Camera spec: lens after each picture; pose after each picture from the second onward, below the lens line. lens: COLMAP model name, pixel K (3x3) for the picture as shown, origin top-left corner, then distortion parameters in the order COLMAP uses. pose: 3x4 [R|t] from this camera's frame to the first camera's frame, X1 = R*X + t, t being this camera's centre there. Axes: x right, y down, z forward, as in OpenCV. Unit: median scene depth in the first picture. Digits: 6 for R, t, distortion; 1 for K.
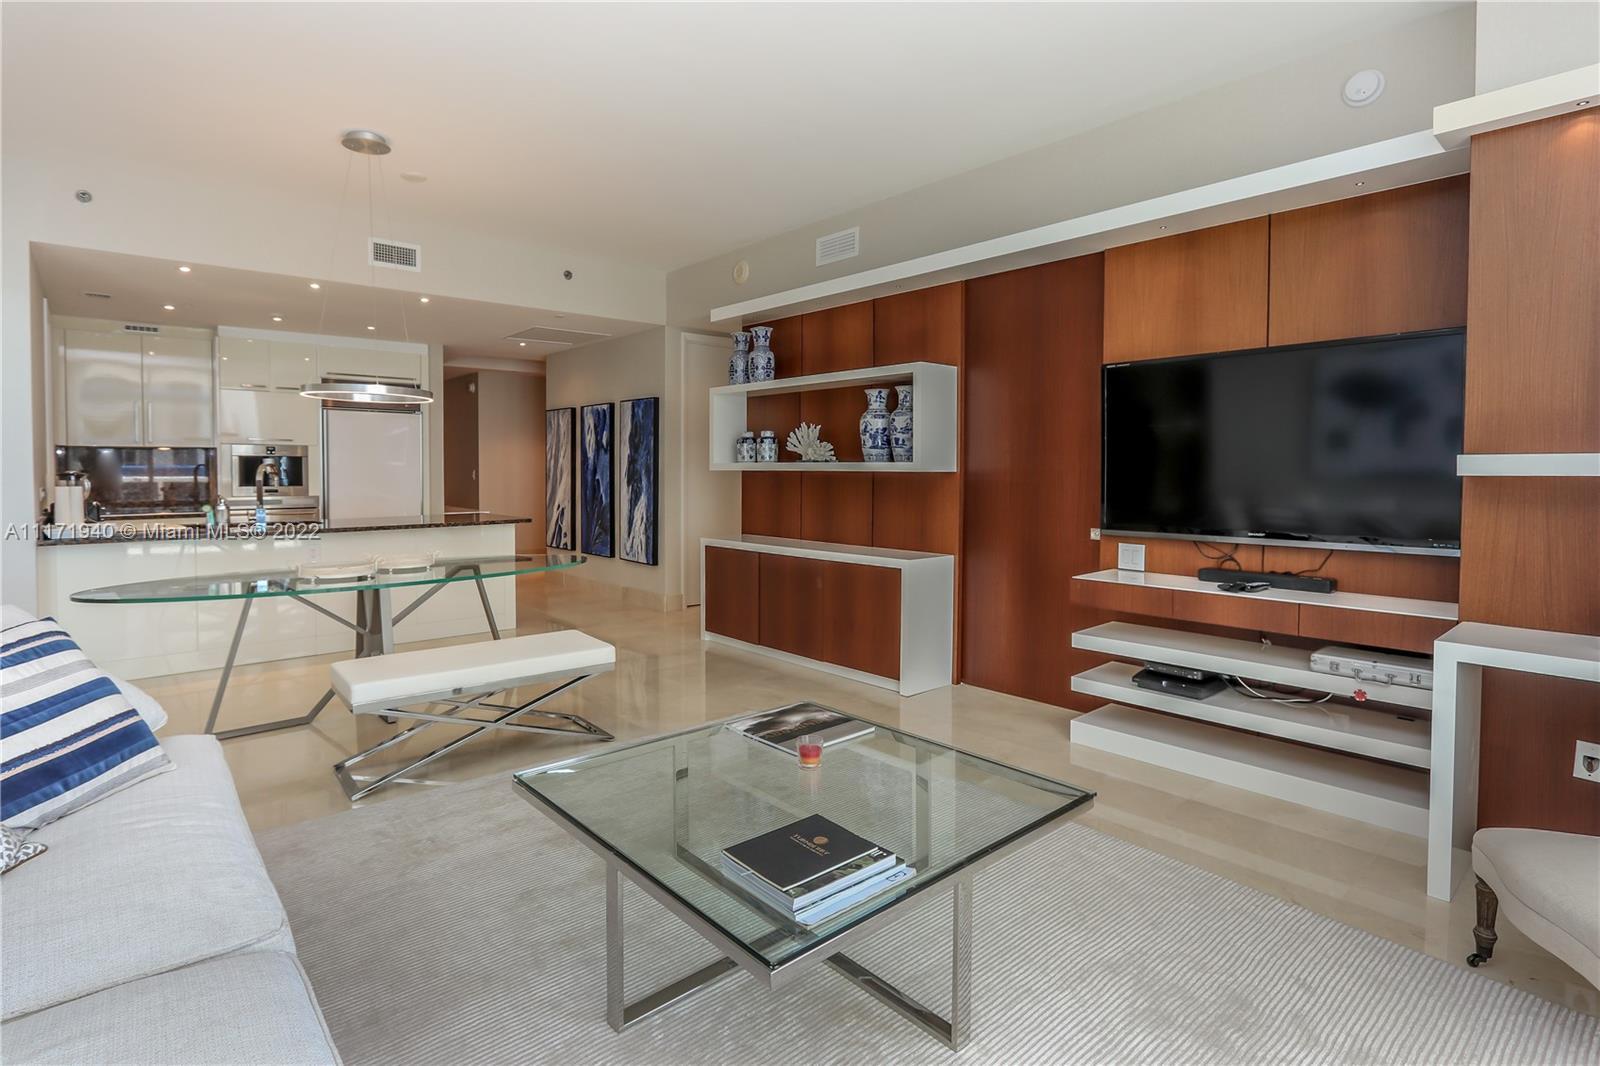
lens RADIAL K [[770.6, 0, 758.9], [0, 770.6, 493.3], [0, 0, 1]] dist [-0.018867, 0.003471]
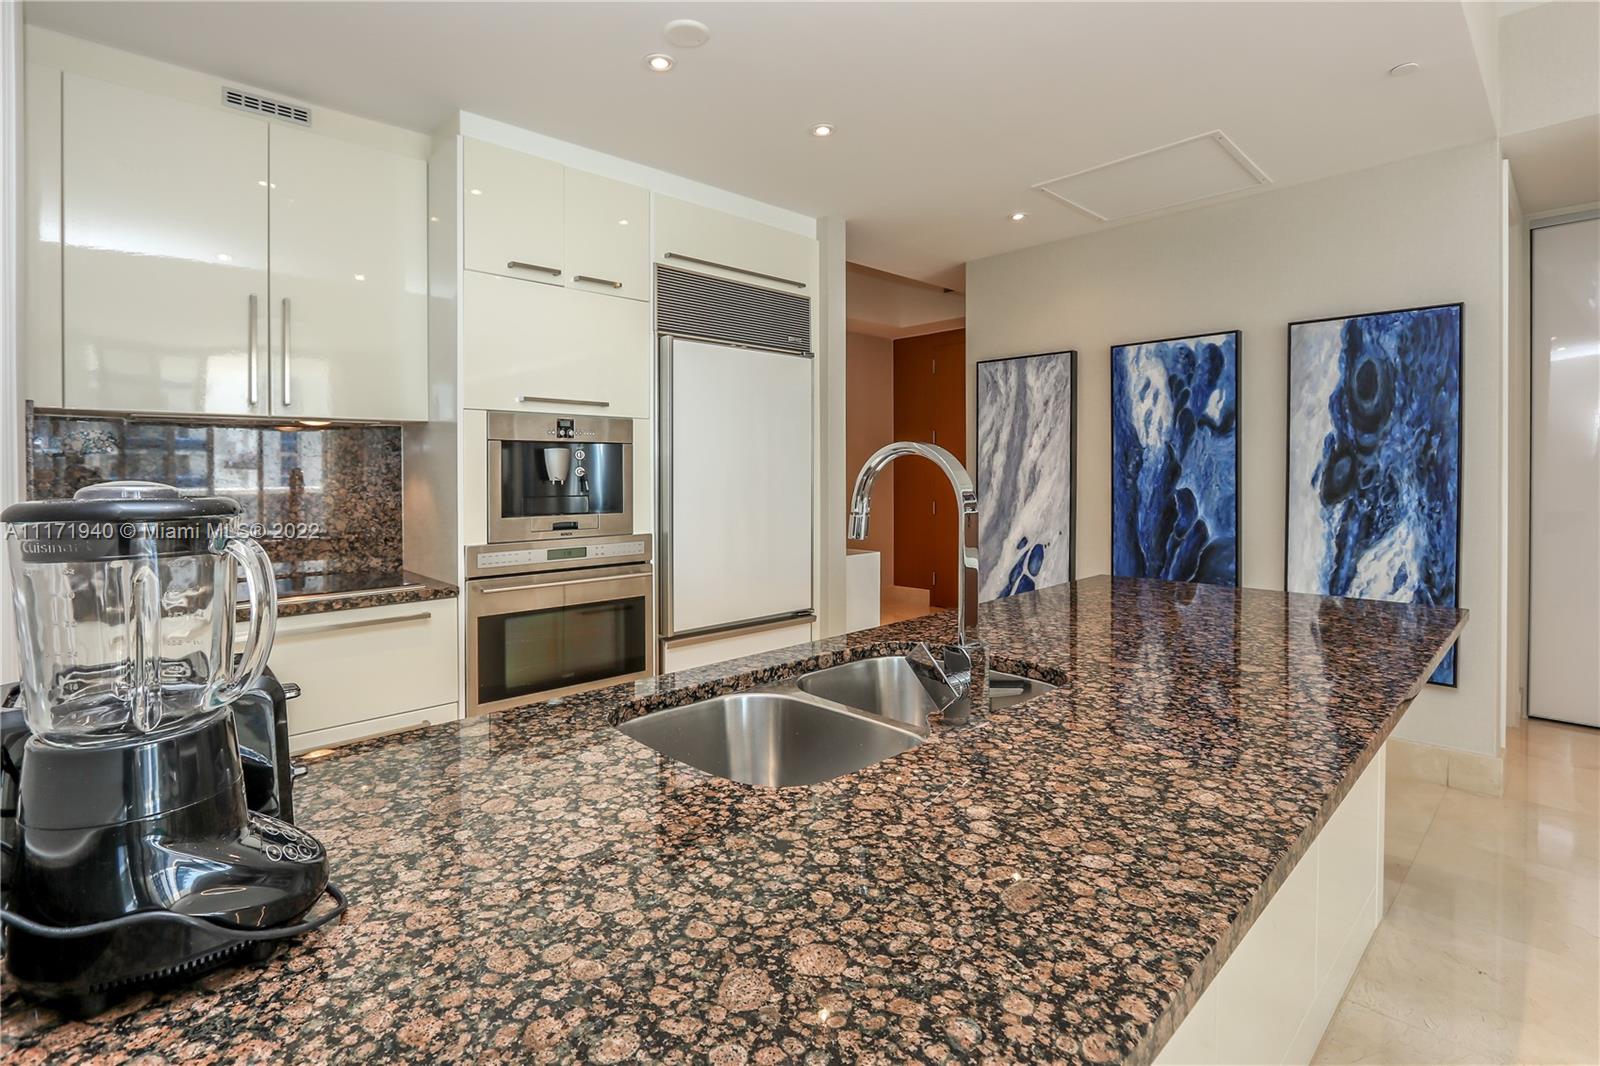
lens RADIAL K [[770.6, 0, 783.8], [0, 770.6, 481.3], [0, 0, 1]] dist [-0.018867, 0.003471]
pose [[0.999313, -0.008298, 0.036131, -0.547210], [0.009014, 0.999765, -0.019708, -0.018530], [-0.035959, 0.020020, 0.999153, 0.591746]]
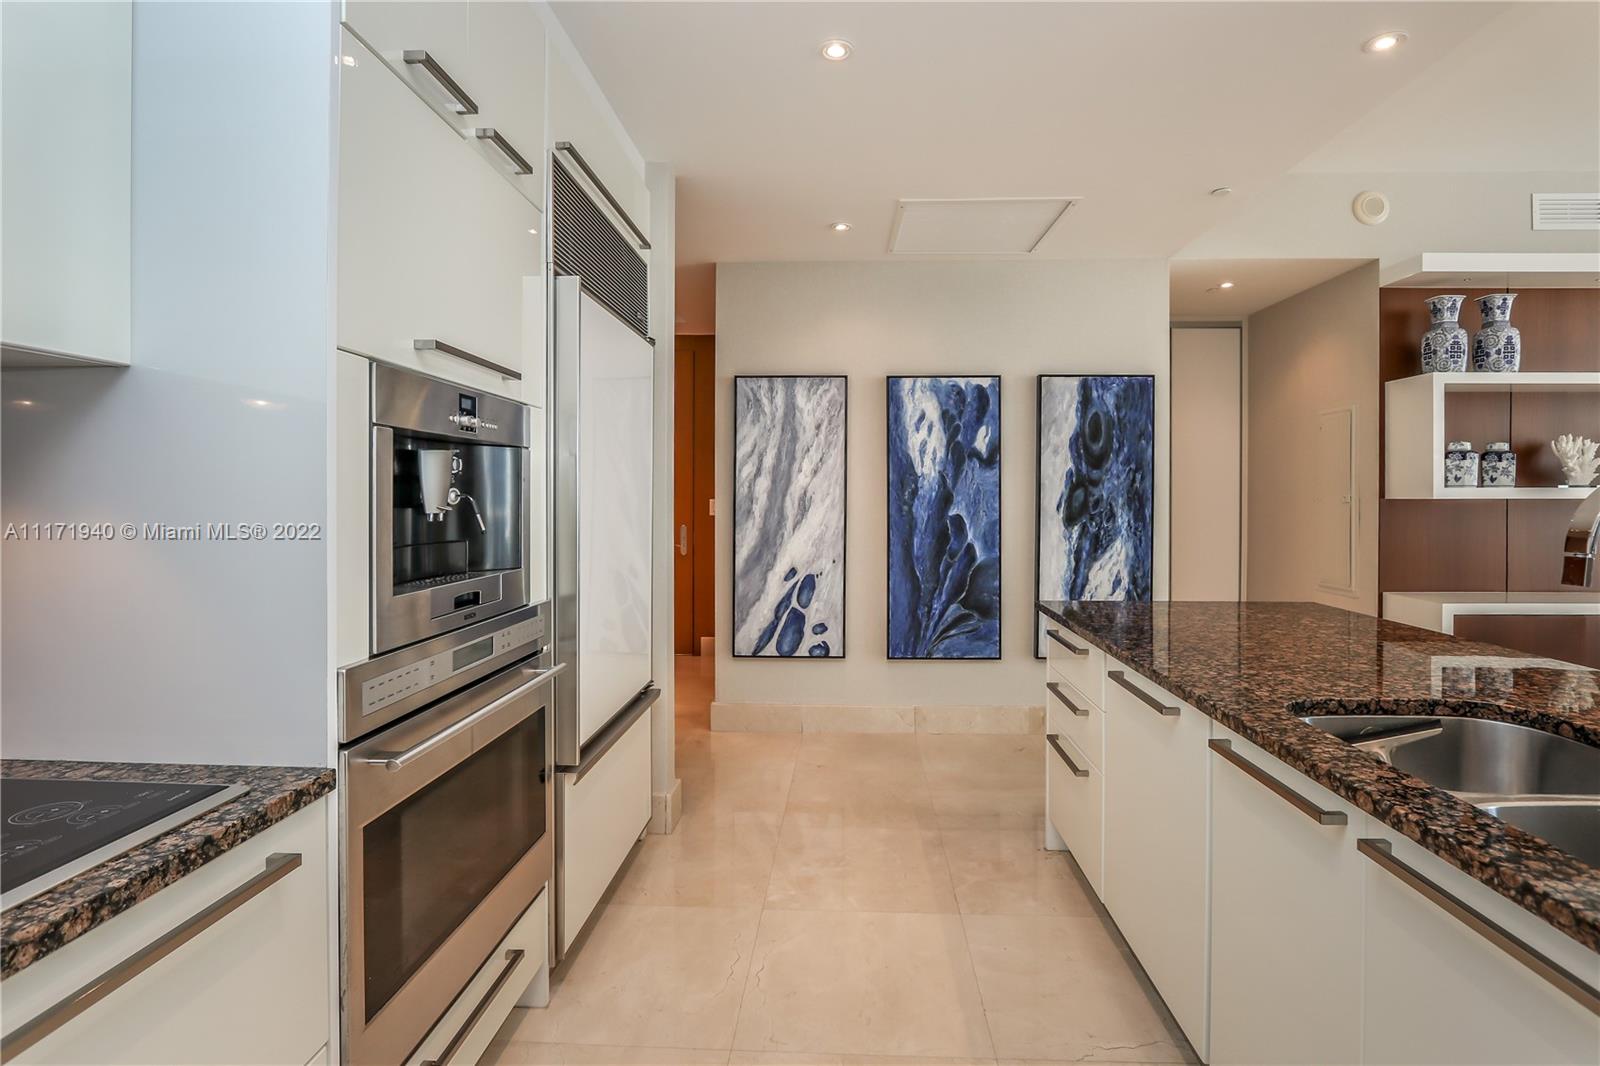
lens RADIAL K [[770.6, 0, 812.3], [0, 770.6, 499.0], [0, 0, 1]] dist [-0.018867, 0.003471]
pose [[0.679115, -0.006884, 0.733999, -0.760182], [0.023542, 0.999646, -0.012406, -0.028980], [-0.733654, 0.025705, 0.679037, 0.806069]]
